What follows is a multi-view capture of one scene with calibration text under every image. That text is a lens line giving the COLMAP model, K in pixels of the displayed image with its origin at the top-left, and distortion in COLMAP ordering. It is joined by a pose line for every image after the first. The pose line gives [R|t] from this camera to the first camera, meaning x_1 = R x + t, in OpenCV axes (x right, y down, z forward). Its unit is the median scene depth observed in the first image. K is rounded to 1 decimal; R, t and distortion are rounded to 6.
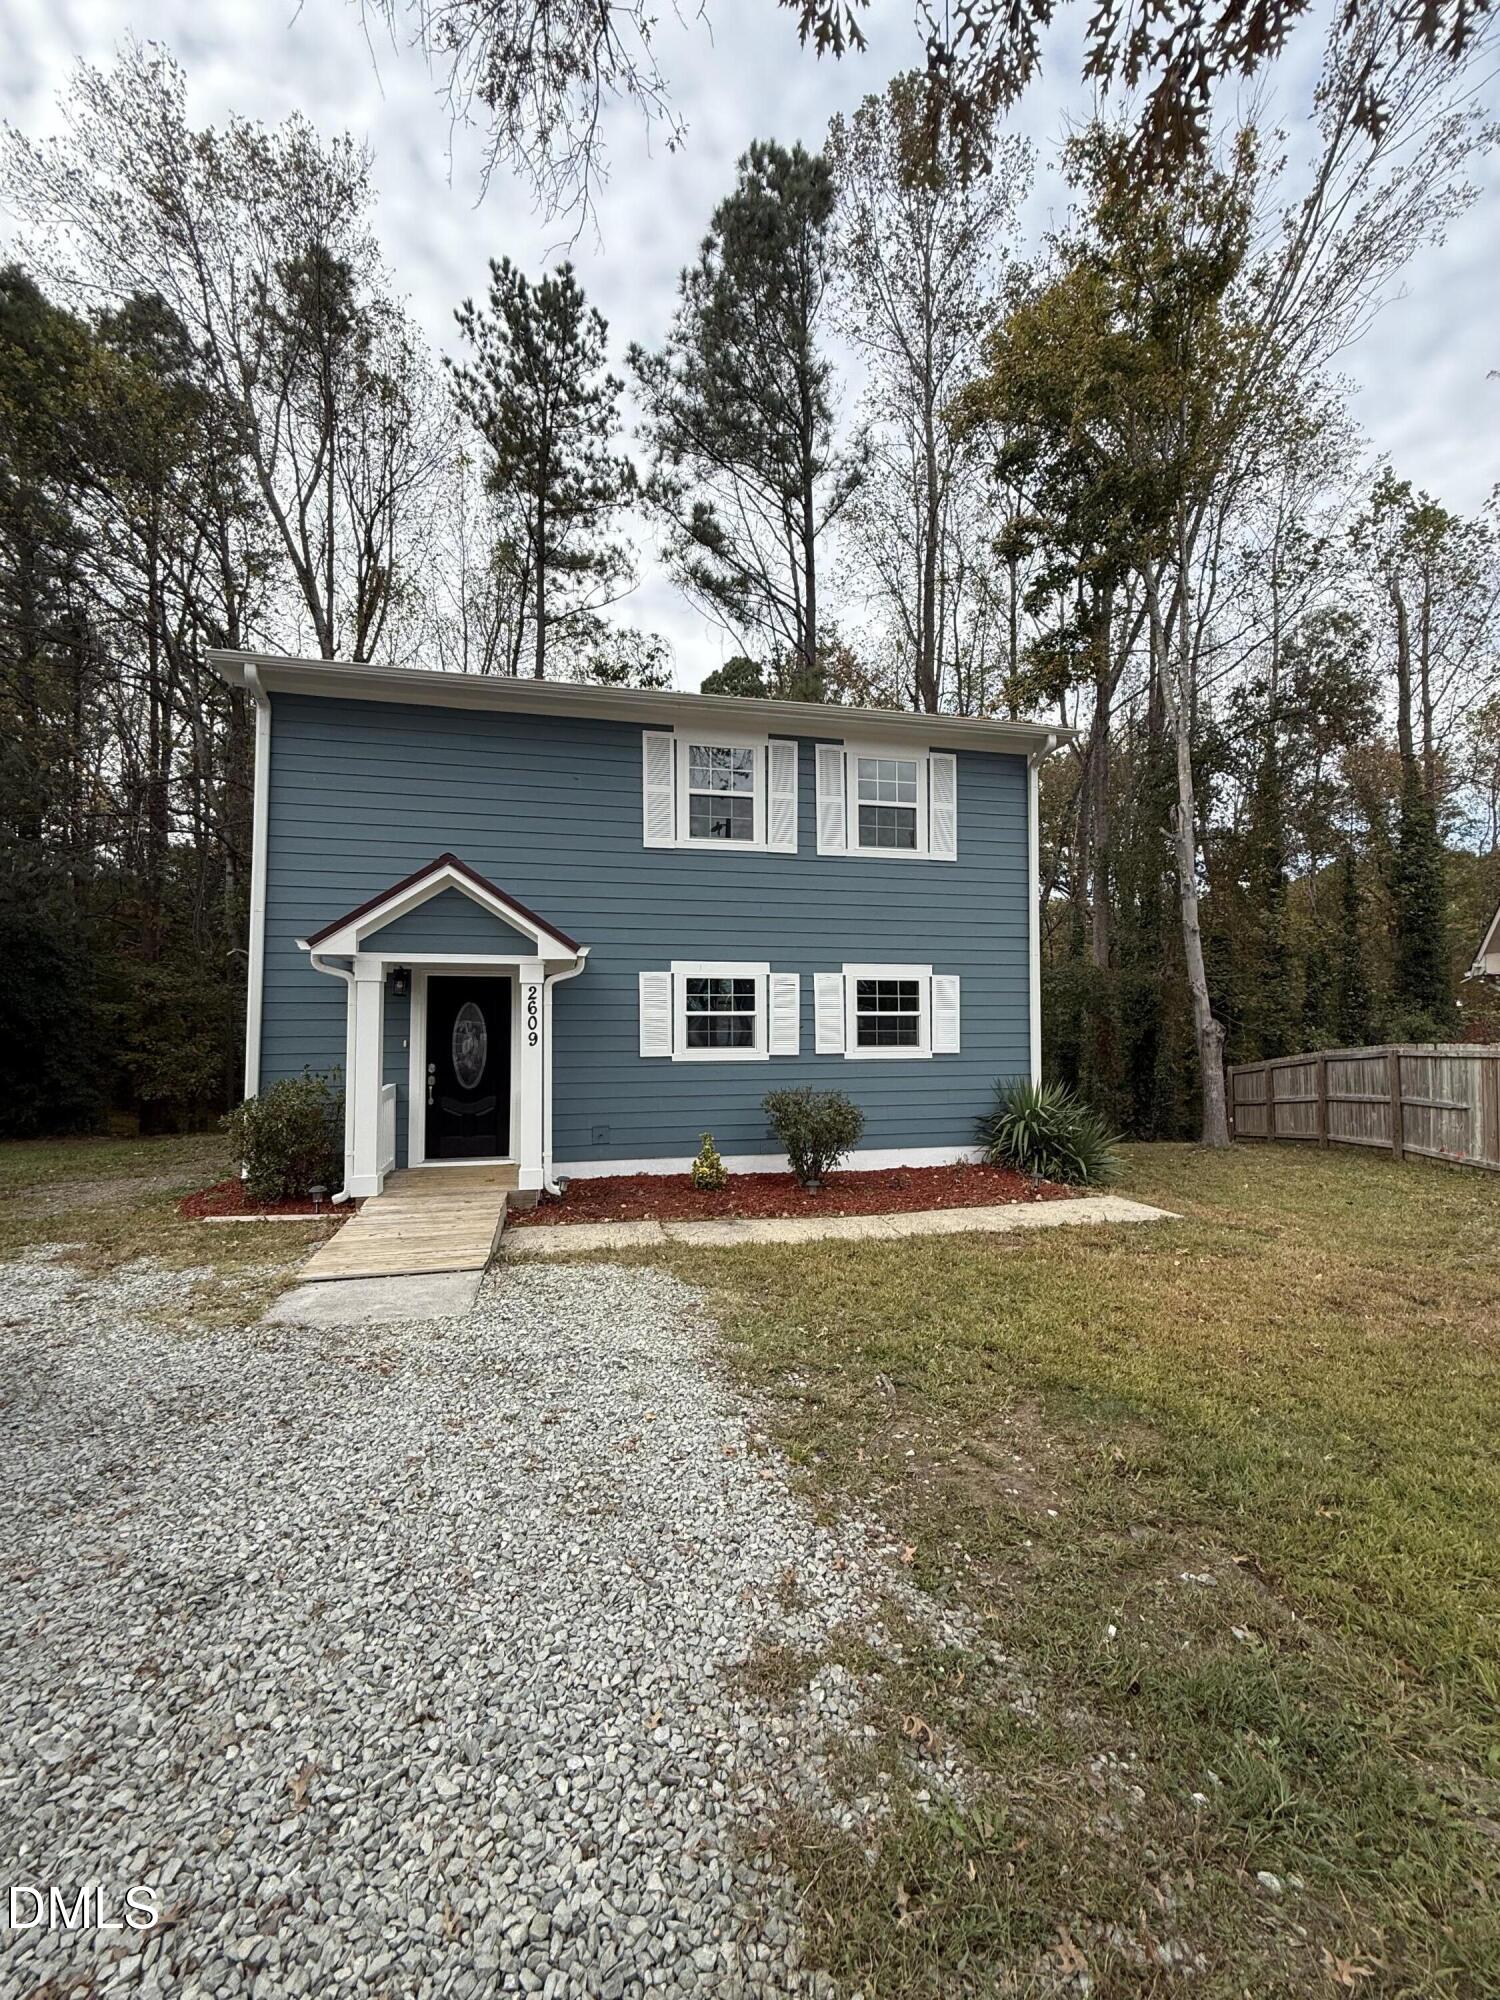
lens RADIAL K [[797.0, 0, 750.2], [0, 797.0, 993.3], [0, 0, 1]] dist [0.000572, 0.000367]
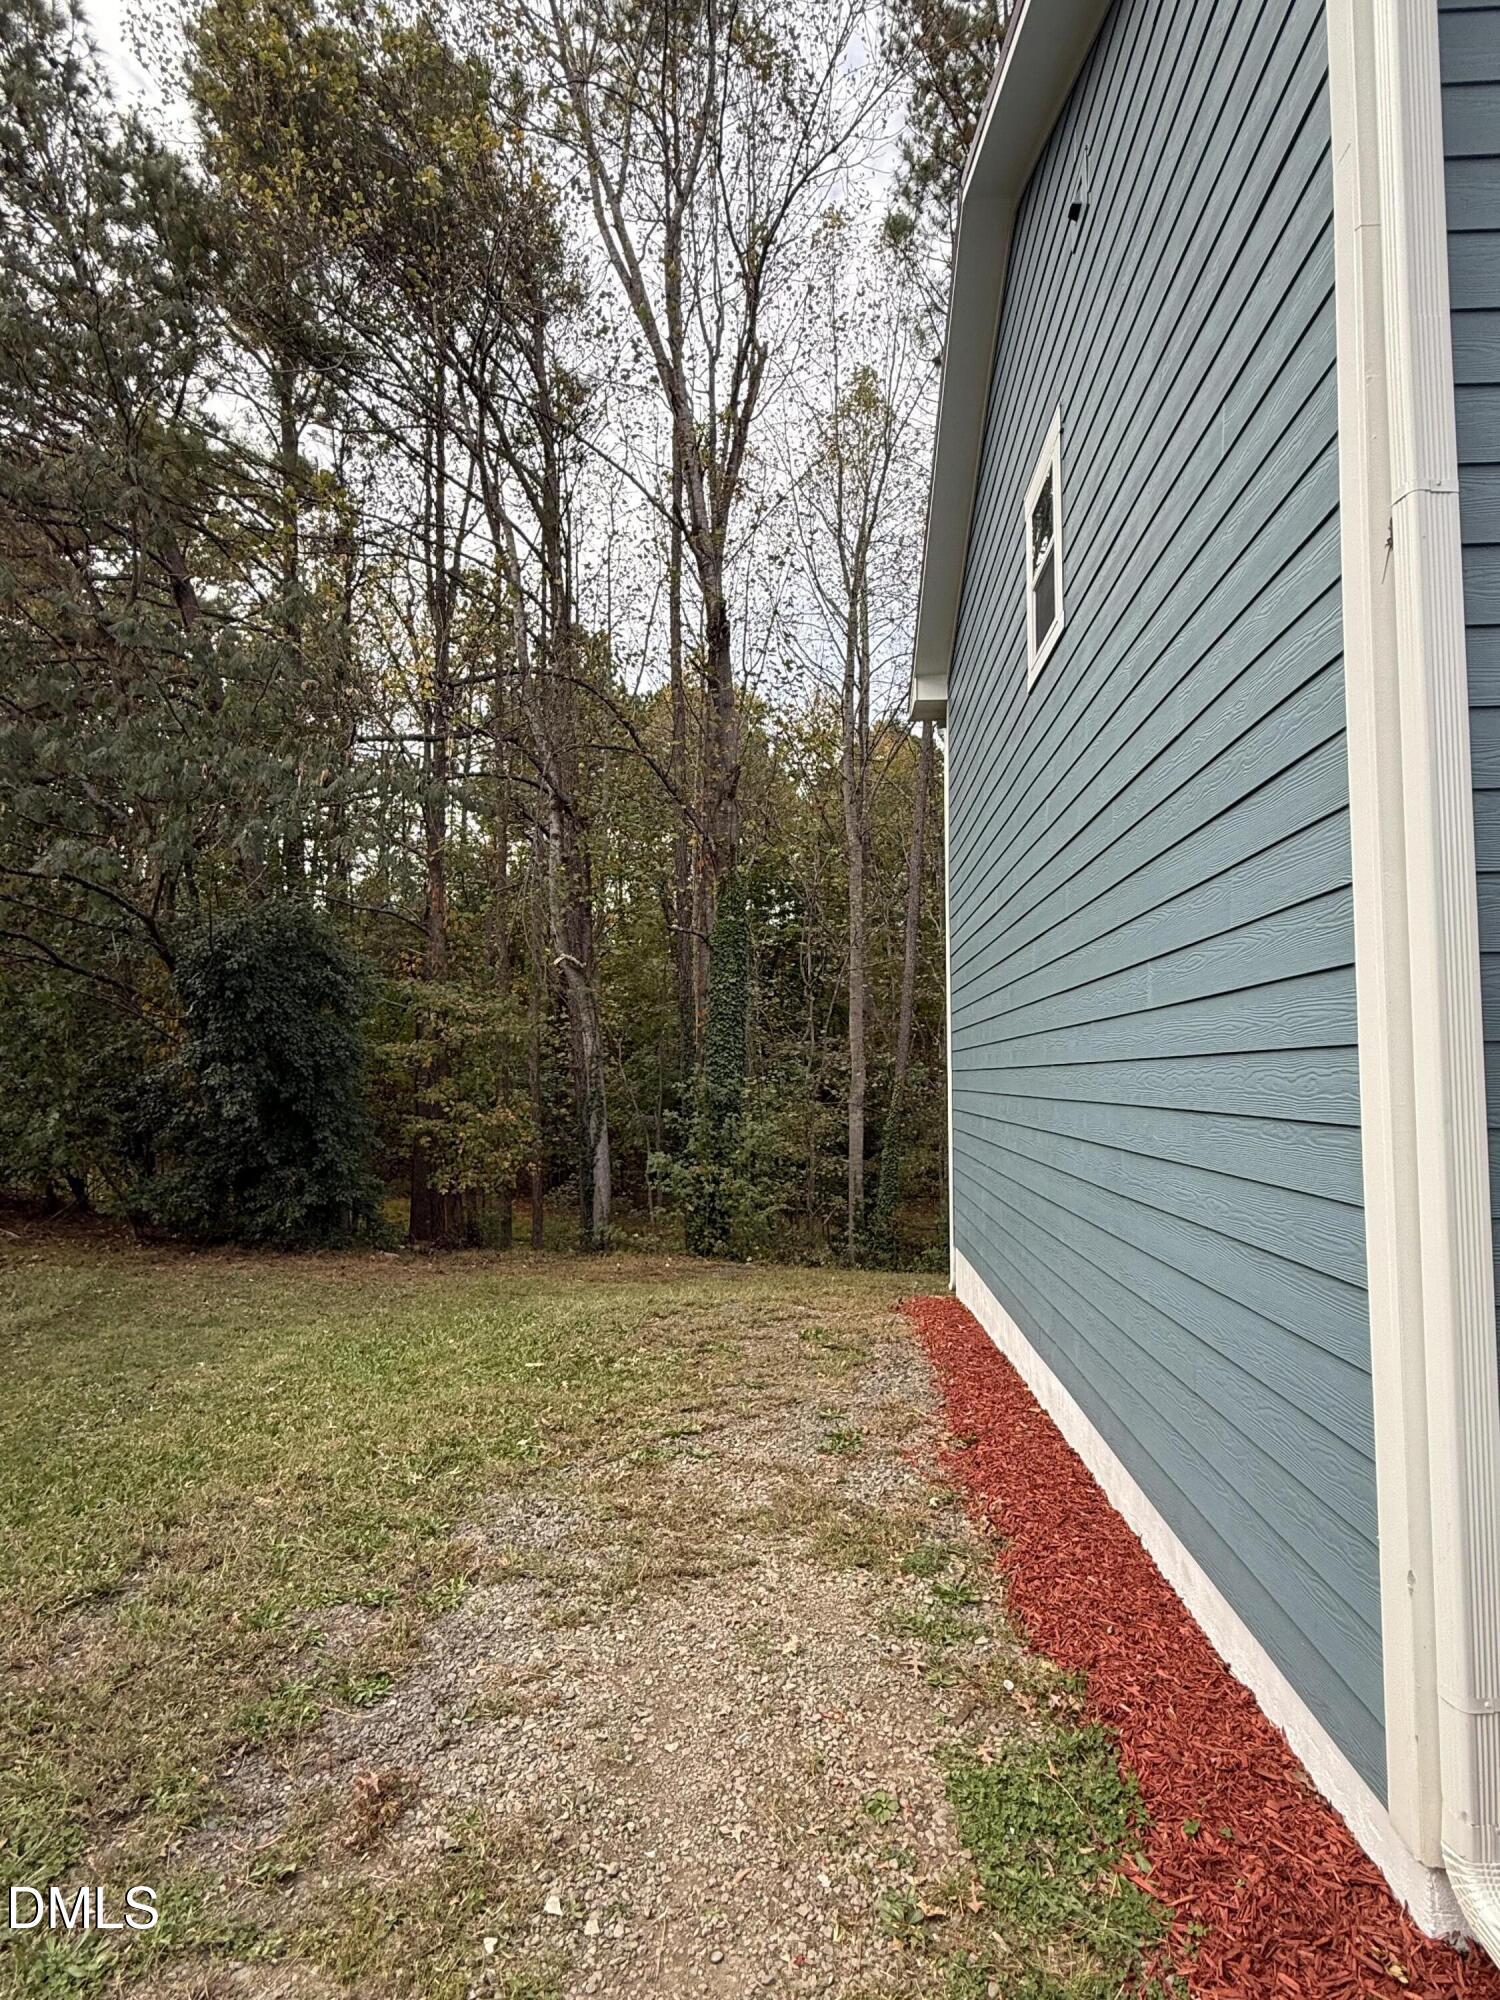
lens RADIAL K [[1023.2, 0, 741.8], [0, 1023.2, 1005.5], [0, 0, 1]] dist [-0.001582, -0.000297]
pose [[0.954224, -0.016699, -0.298625, -0.607408], [0.007001, 0.999414, -0.033516, 0.027404], [0.299009, 0.029891, 0.953782, 0.614543]]
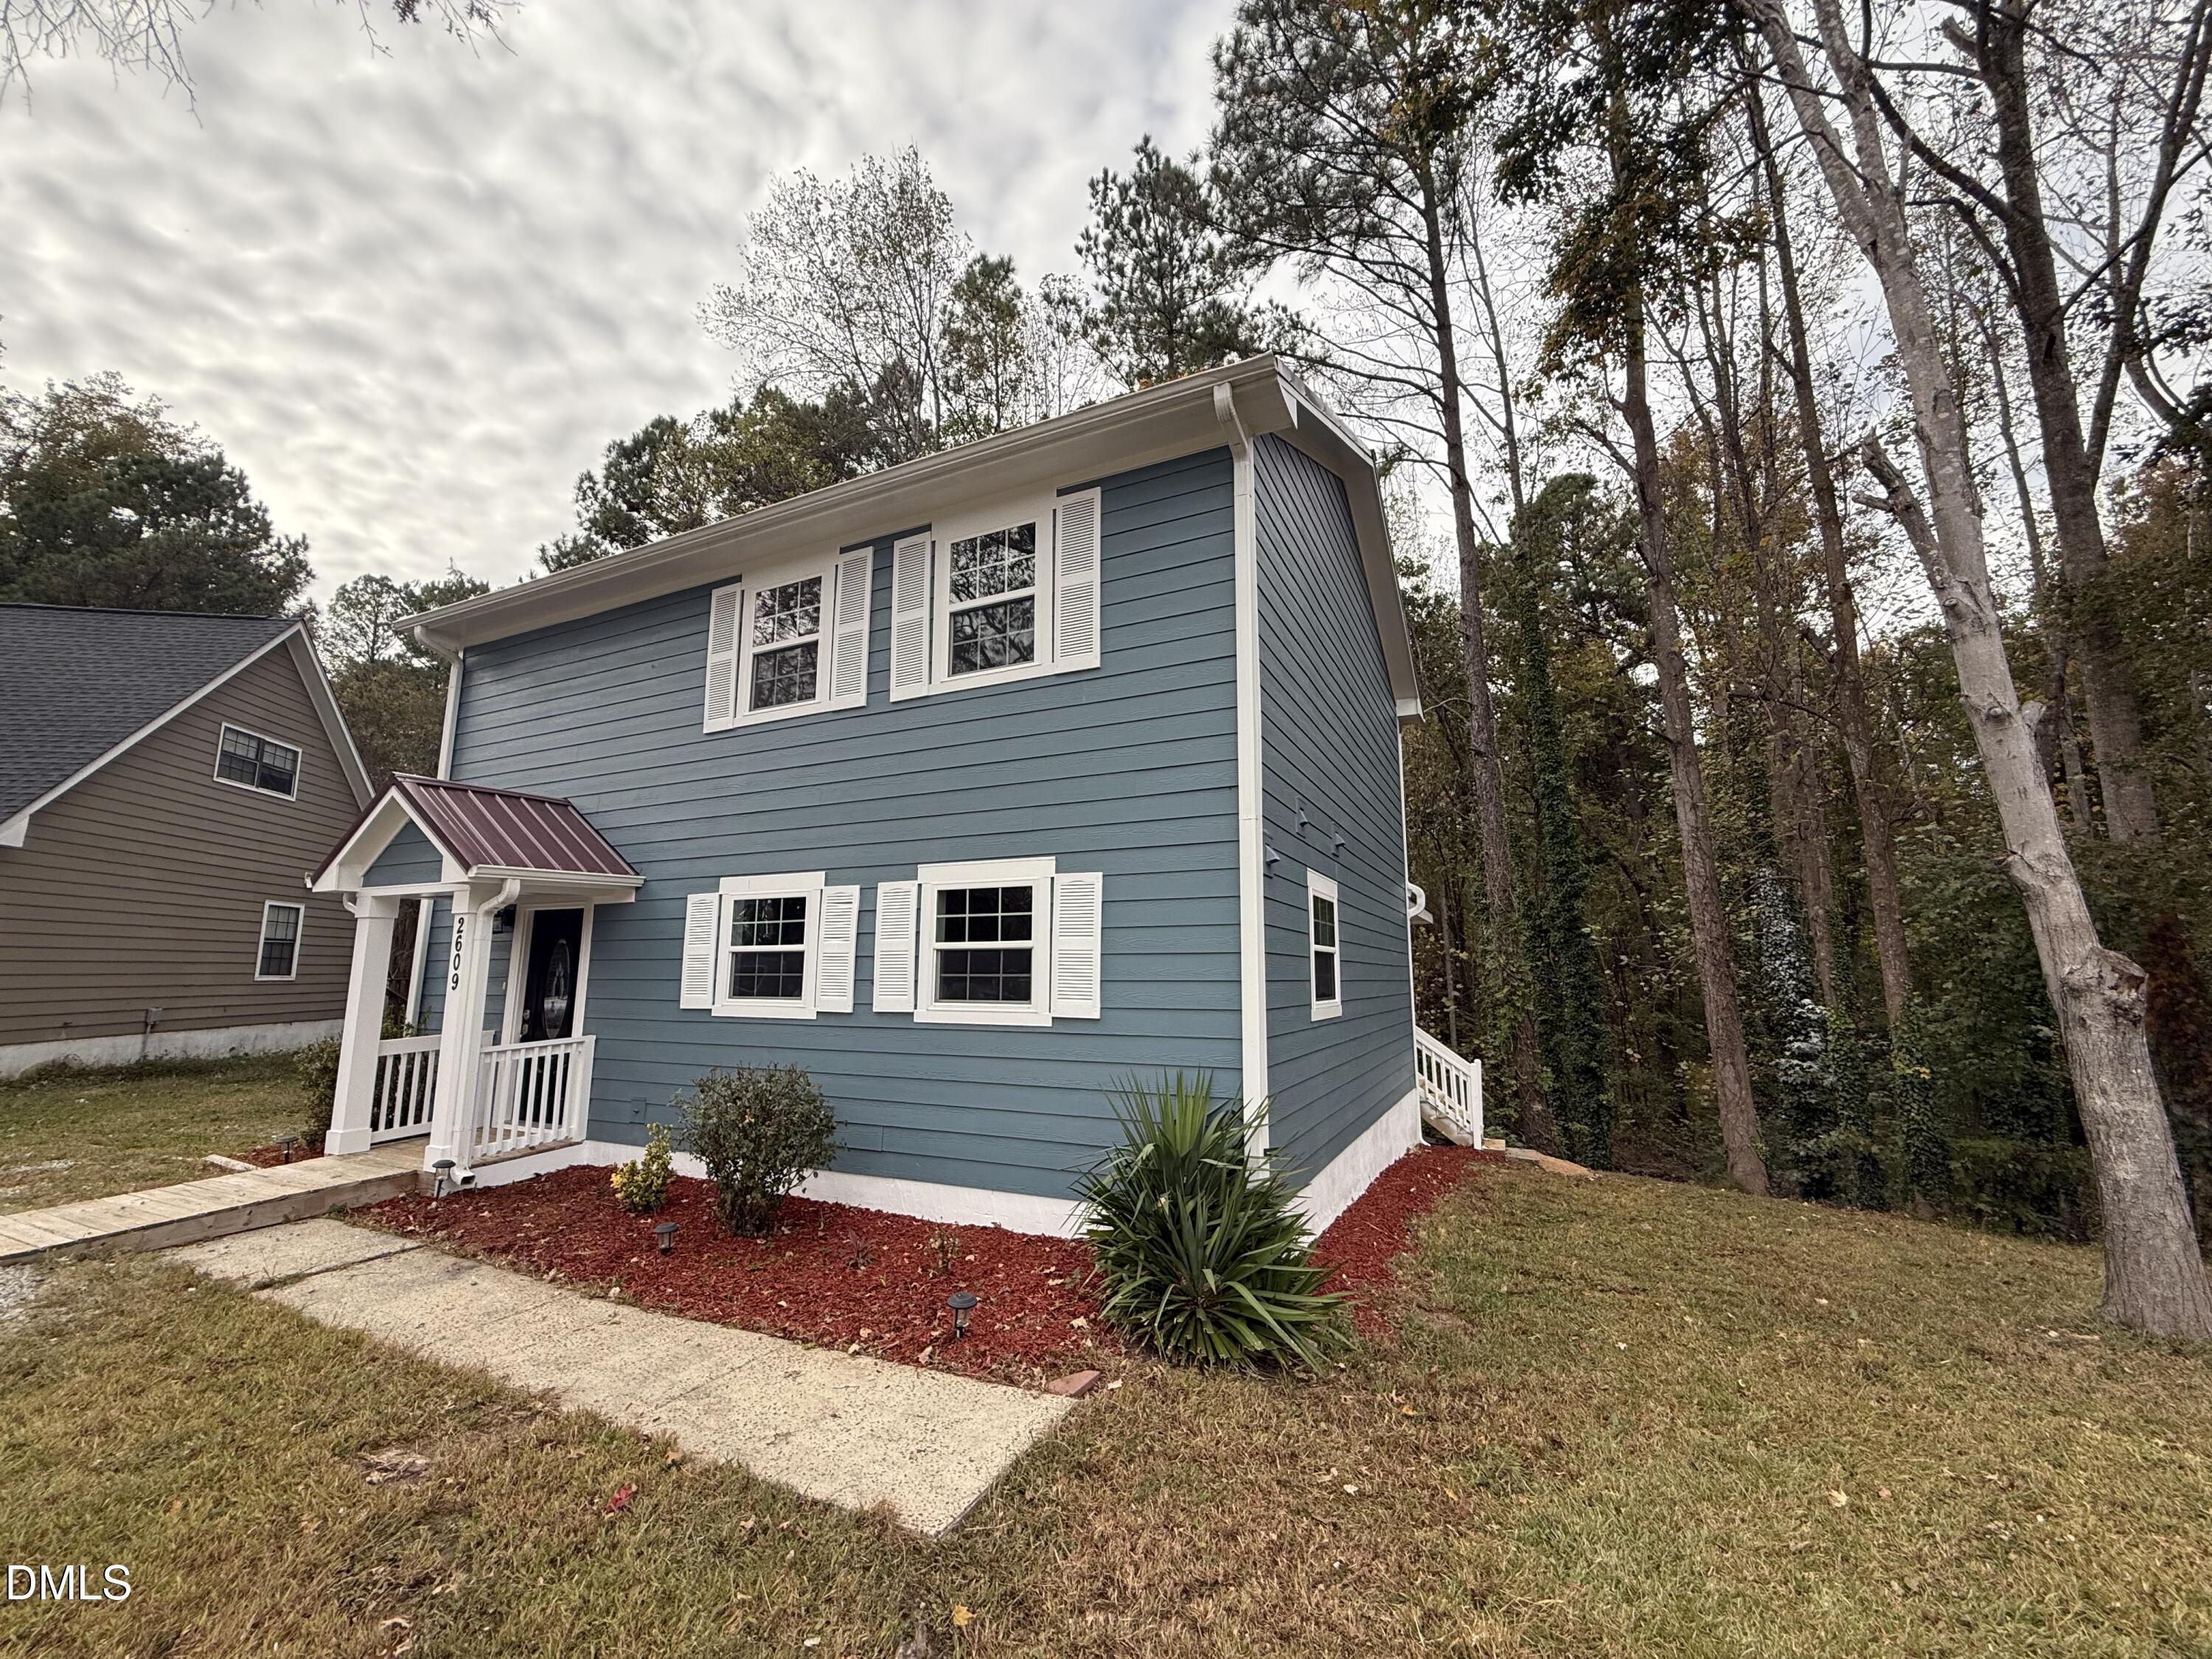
lens RADIAL K [[881.5, 0, 1099.4], [0, 881.5, 829.0], [0, 0, 1]] dist [0.000572, 0.000367]
pose [[0.778436, -0.098322, -0.619977, 0.659537], [0.022767, 0.991429, -0.128645, 0.026687], [0.627312, 0.086027, 0.774002, 0.559990]]
